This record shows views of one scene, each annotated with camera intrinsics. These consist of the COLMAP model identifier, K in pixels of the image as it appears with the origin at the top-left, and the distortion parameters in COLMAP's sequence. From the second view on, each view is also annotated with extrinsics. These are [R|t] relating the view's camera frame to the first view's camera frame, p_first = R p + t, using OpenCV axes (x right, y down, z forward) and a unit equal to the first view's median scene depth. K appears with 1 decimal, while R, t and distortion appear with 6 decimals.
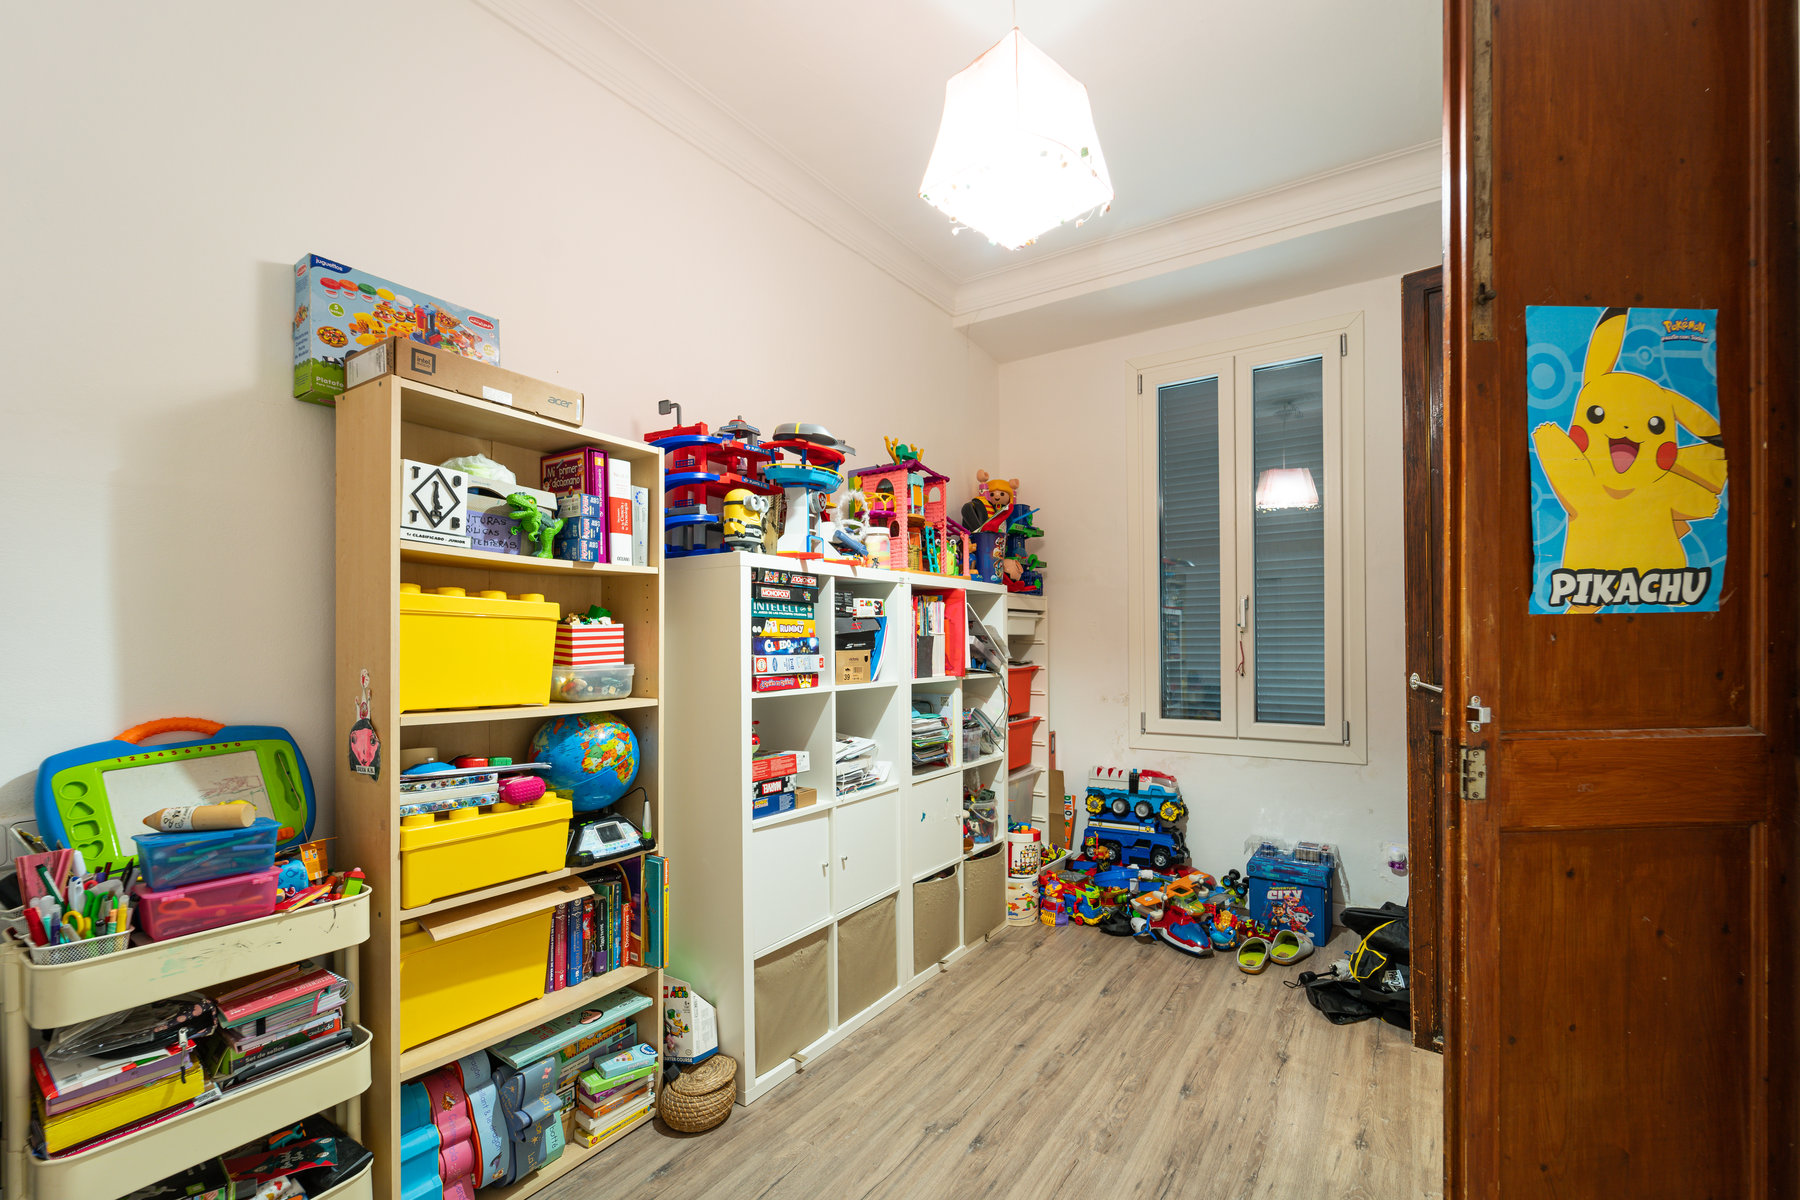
lens RADIAL K [[760.2, 0, 904.5], [0, 760.2, 649.8], [0, 0, 1]] dist [-0.001956, -0.000563]
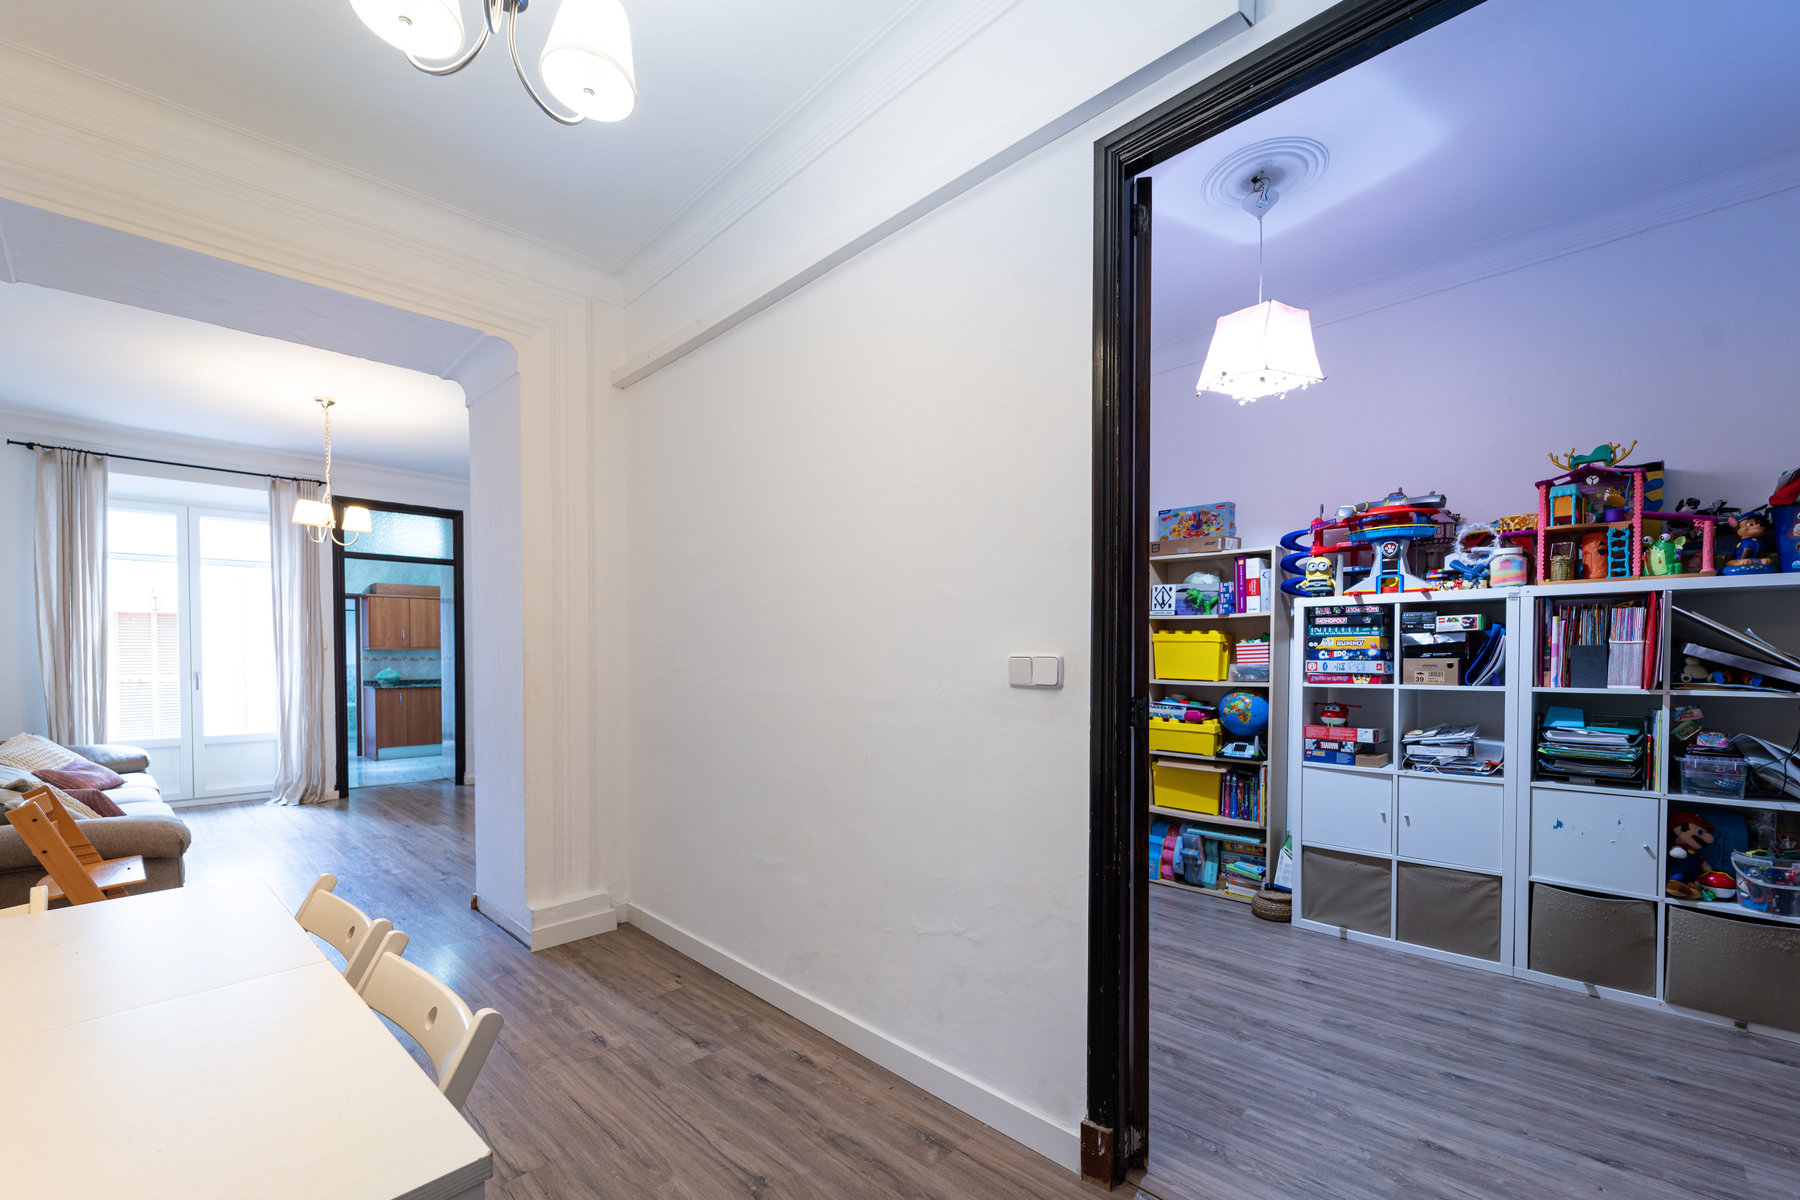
lens RADIAL K [[760.2, 0, 904.5], [0, 760.2, 649.8], [0, 0, 1]] dist [-0.001956, -0.000563]
pose [[-0.175220, -0.000453, -0.984529, 1.184312], [-0.004543, 0.999990, 0.000348, -0.009119], [0.984519, 0.004534, -0.175220, 0.325907]]
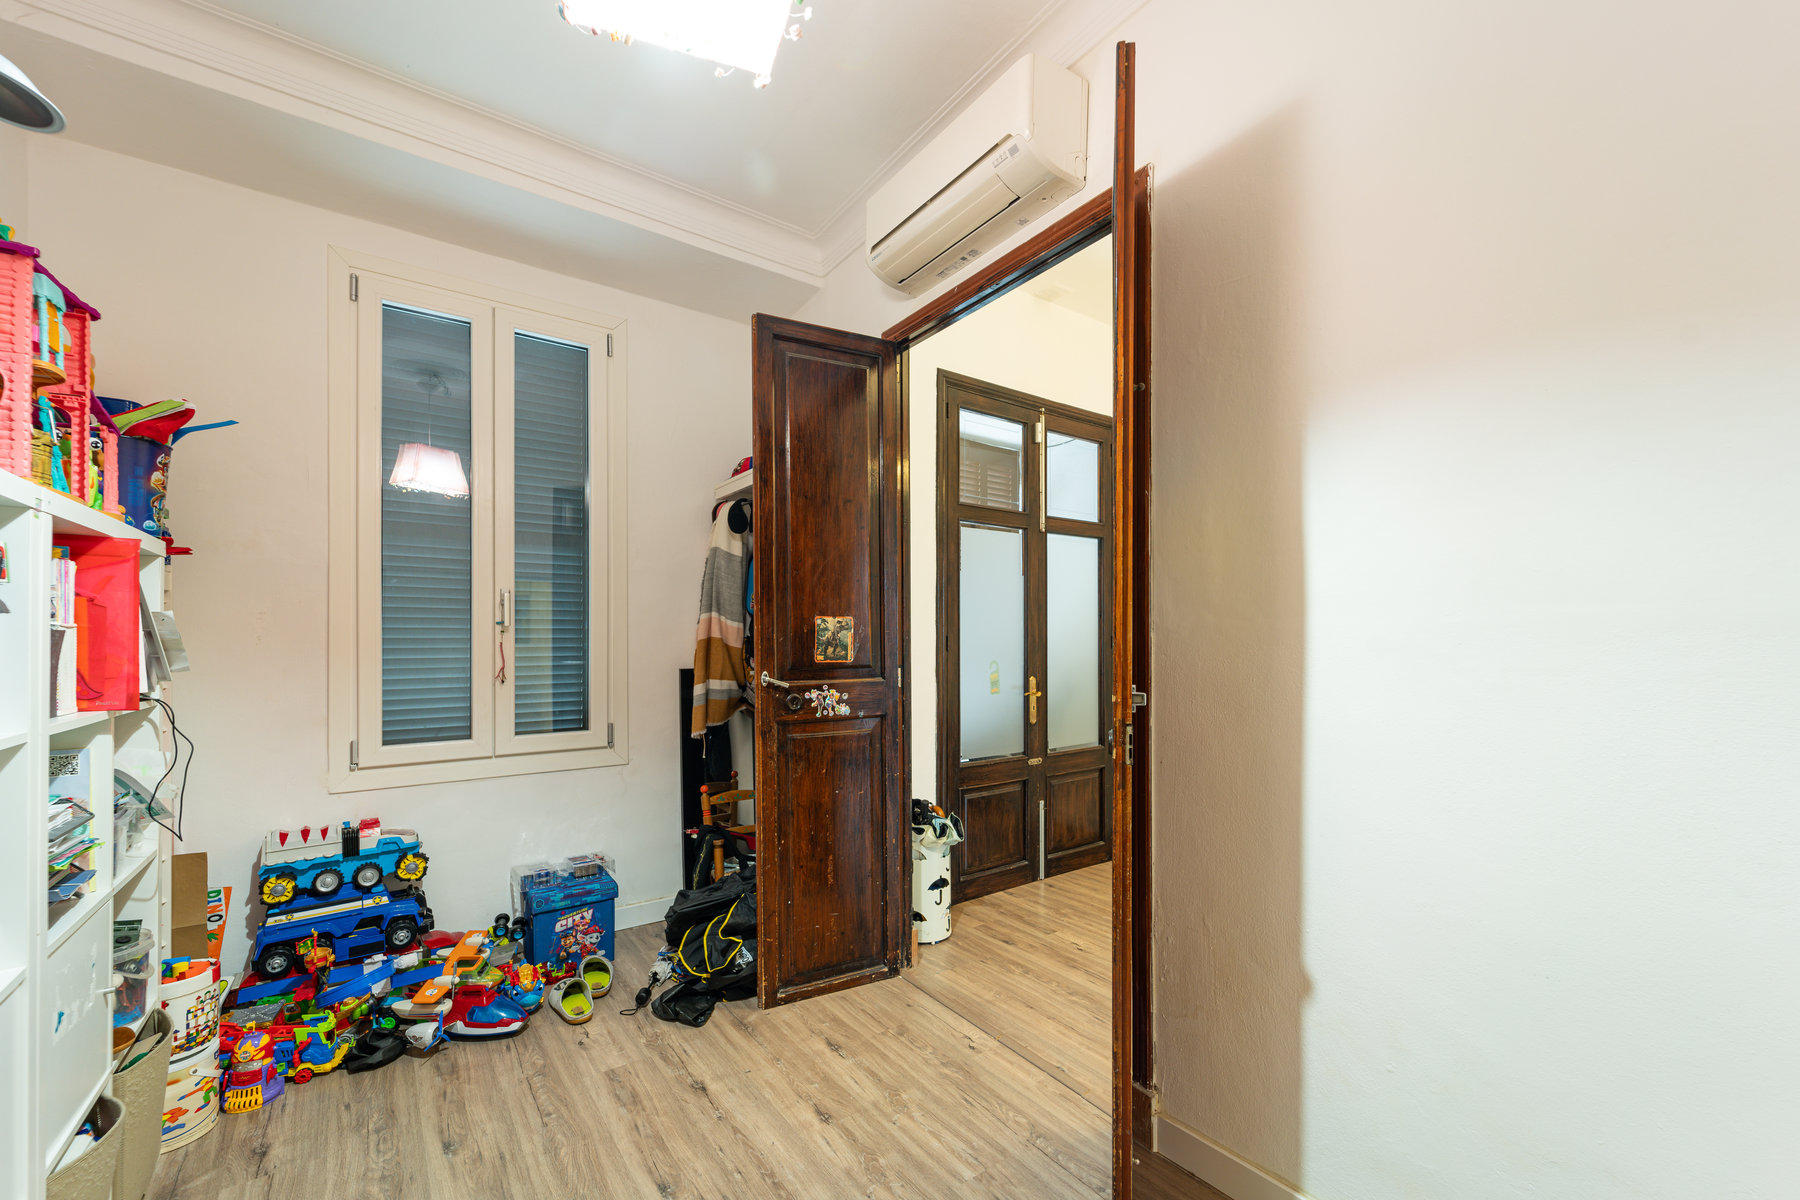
lens RADIAL K [[730.5, 0, 926.0], [0, 730.5, 636.5], [0, 0, 1]] dist [-0.001481, -0.000570]
pose [[0.335286, 0.008450, 0.942078, -0.217073], [0.007963, 0.999899, -0.011802, -0.005920], [-0.942083, 0.011458, 0.335185, 0.353432]]
